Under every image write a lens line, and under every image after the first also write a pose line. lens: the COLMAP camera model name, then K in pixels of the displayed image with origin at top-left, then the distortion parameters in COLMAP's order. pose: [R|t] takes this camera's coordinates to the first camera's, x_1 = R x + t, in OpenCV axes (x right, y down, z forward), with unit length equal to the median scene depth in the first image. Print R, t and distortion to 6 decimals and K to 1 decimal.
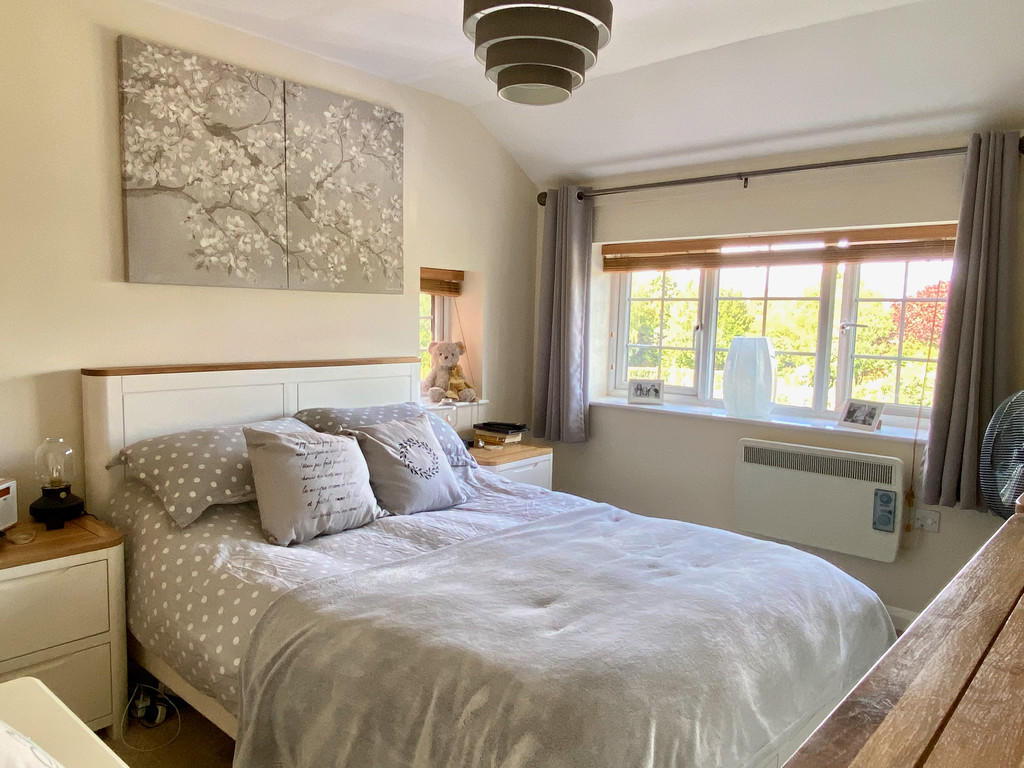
lens RADIAL K [[734.2, 0, 513.4], [0, 734.2, 386.8], [0, 0, 1]] dist [0.035101, -0.054150]
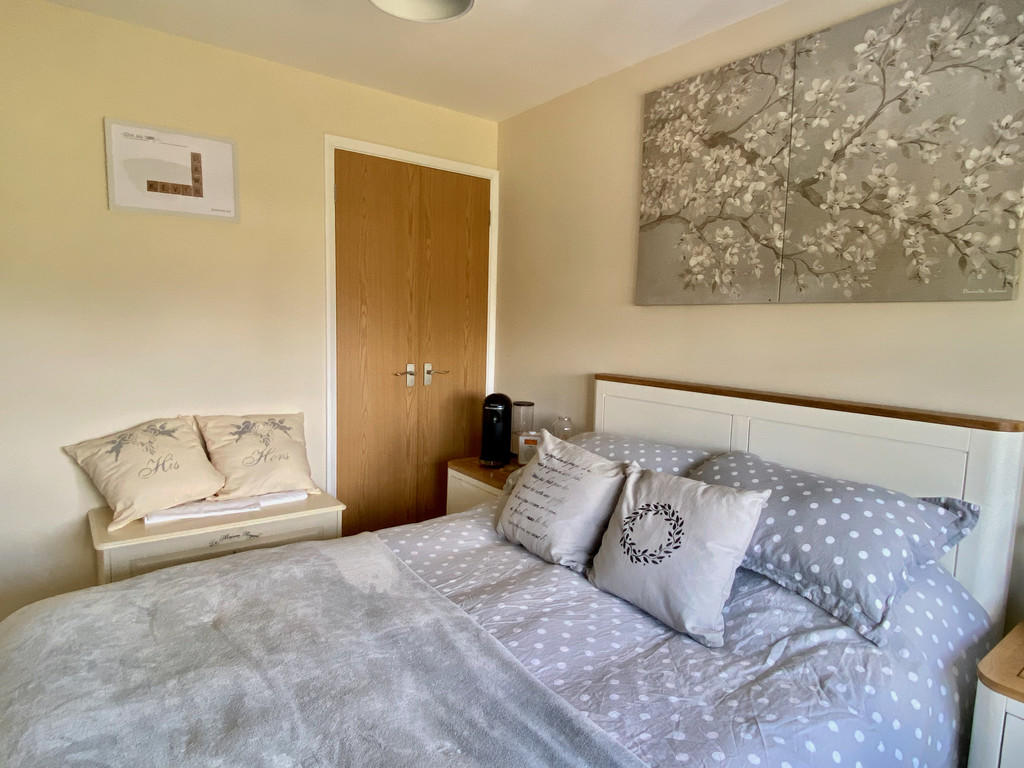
lens RADIAL K [[596.3, 0, 515.8], [0, 596.3, 407.0], [0, 0, 1]] dist [-0.021422, -0.003515]
pose [[-0.196617, 0.095356, -0.975832, 0.407670], [-0.132222, 0.983590, 0.122755, -0.065300], [0.971524, 0.153162, -0.180783, 0.892383]]
